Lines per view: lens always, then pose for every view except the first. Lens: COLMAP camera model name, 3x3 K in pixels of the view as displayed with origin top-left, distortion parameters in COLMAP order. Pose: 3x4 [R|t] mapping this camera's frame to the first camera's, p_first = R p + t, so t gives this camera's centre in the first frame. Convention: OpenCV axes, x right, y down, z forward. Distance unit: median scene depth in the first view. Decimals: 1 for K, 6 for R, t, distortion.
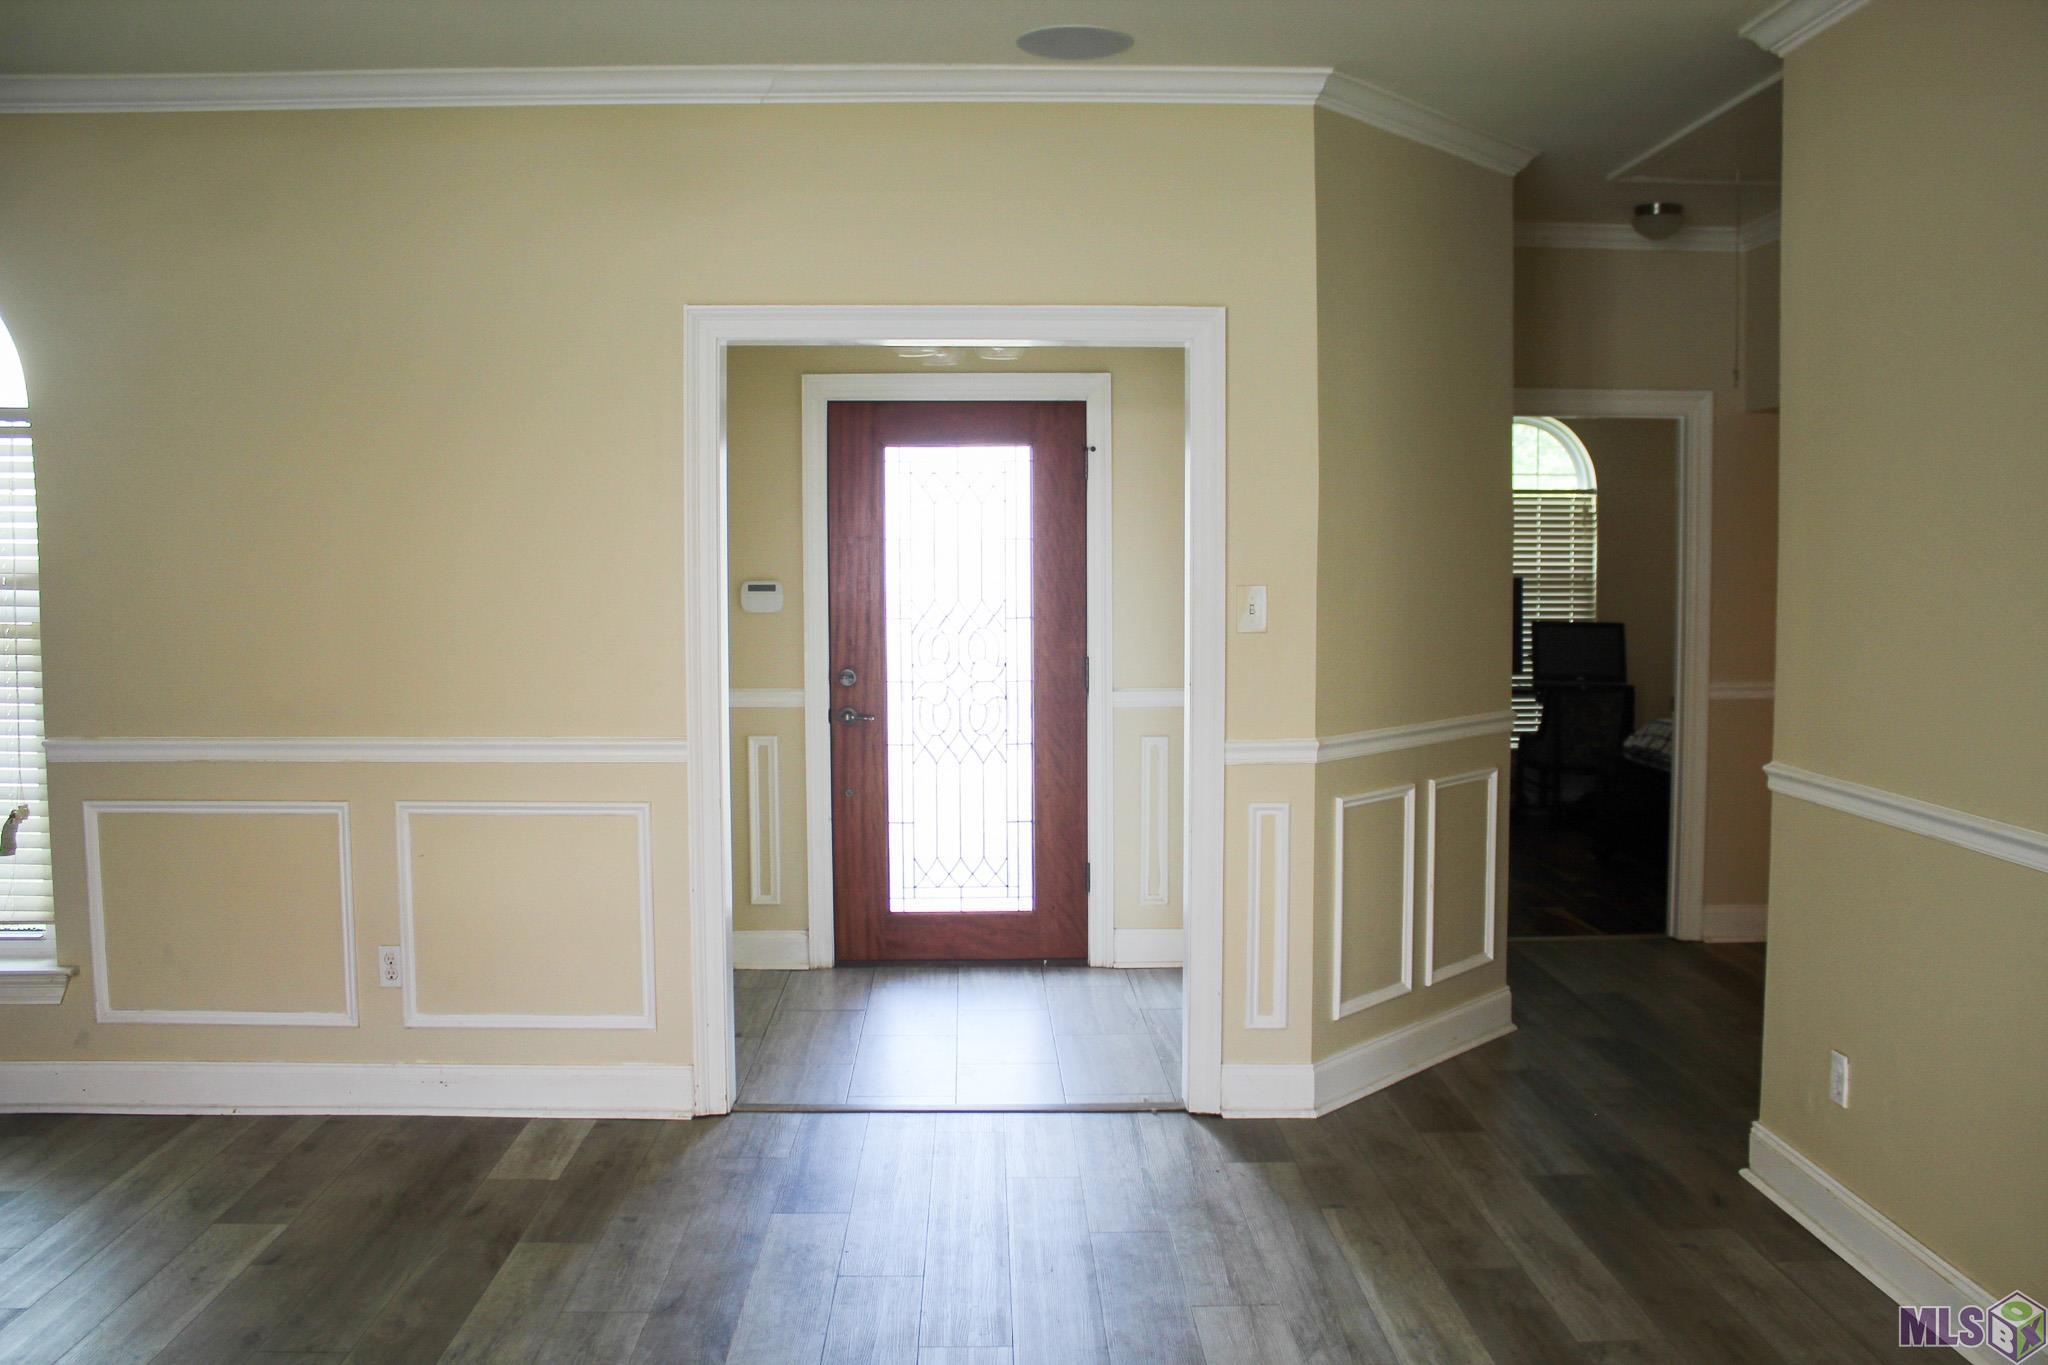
lens RADIAL K [[1682.2, 0, 1030.9], [0, 1682.2, 673.5], [0, 0, 1]] dist [-0.141874, 0.099063]
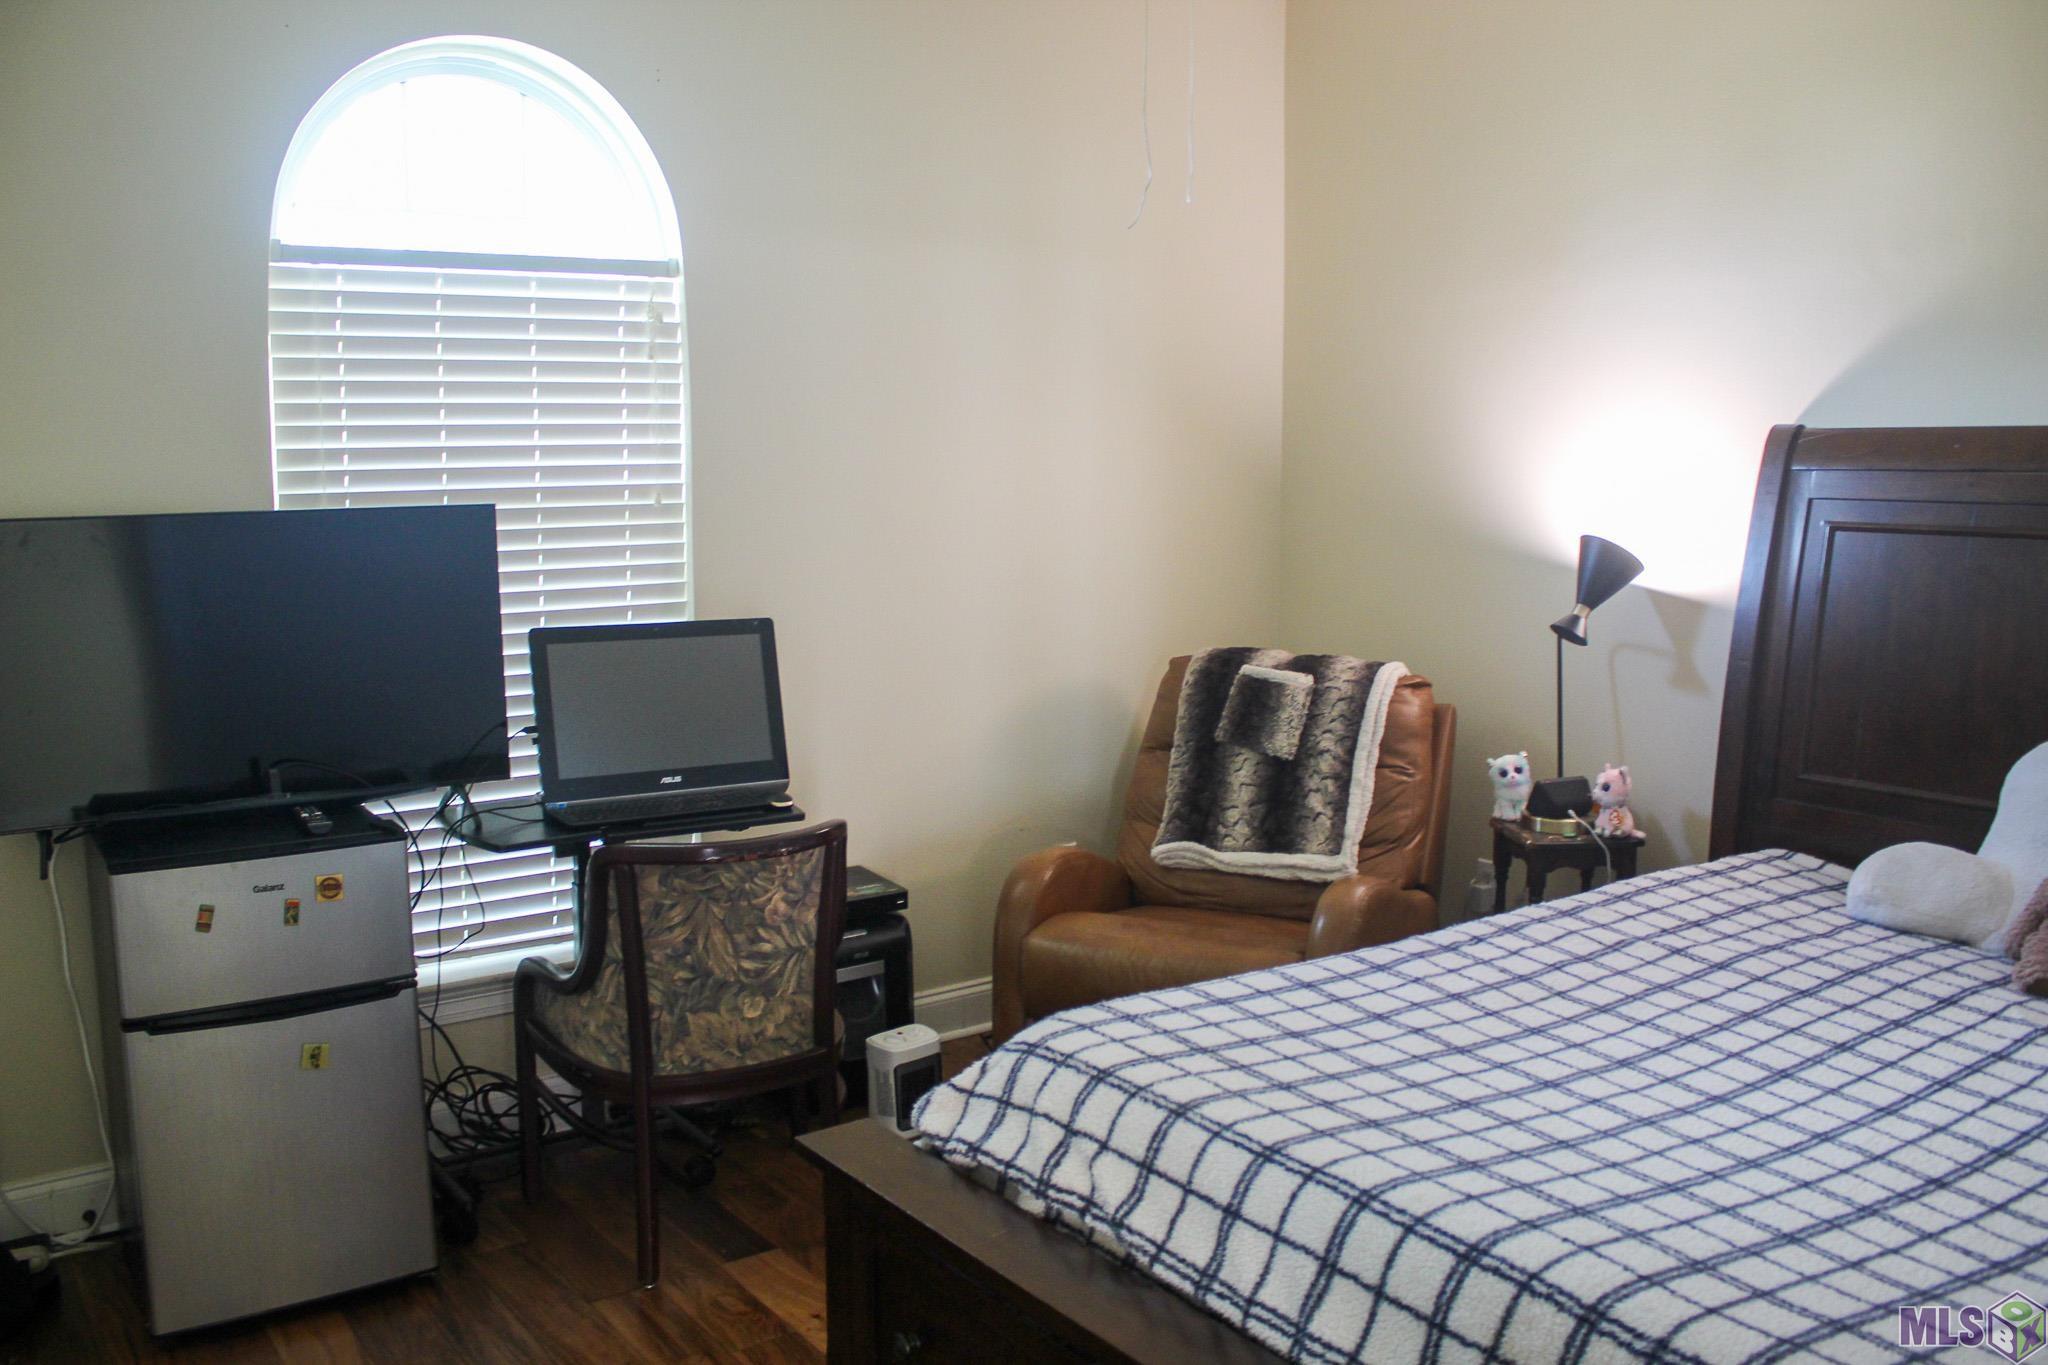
lens RADIAL K [[1682.2, 0, 1021.7], [0, 1682.2, 684.5], [0, 0, 1]] dist [-0.141874, 0.099063]
pose [[0.827958, -0.072148, 0.556129, 0.188253], [0.038438, 0.996658, 0.072074, -0.039535], [-0.559471, -0.038298, 0.827965, 0.638624]]
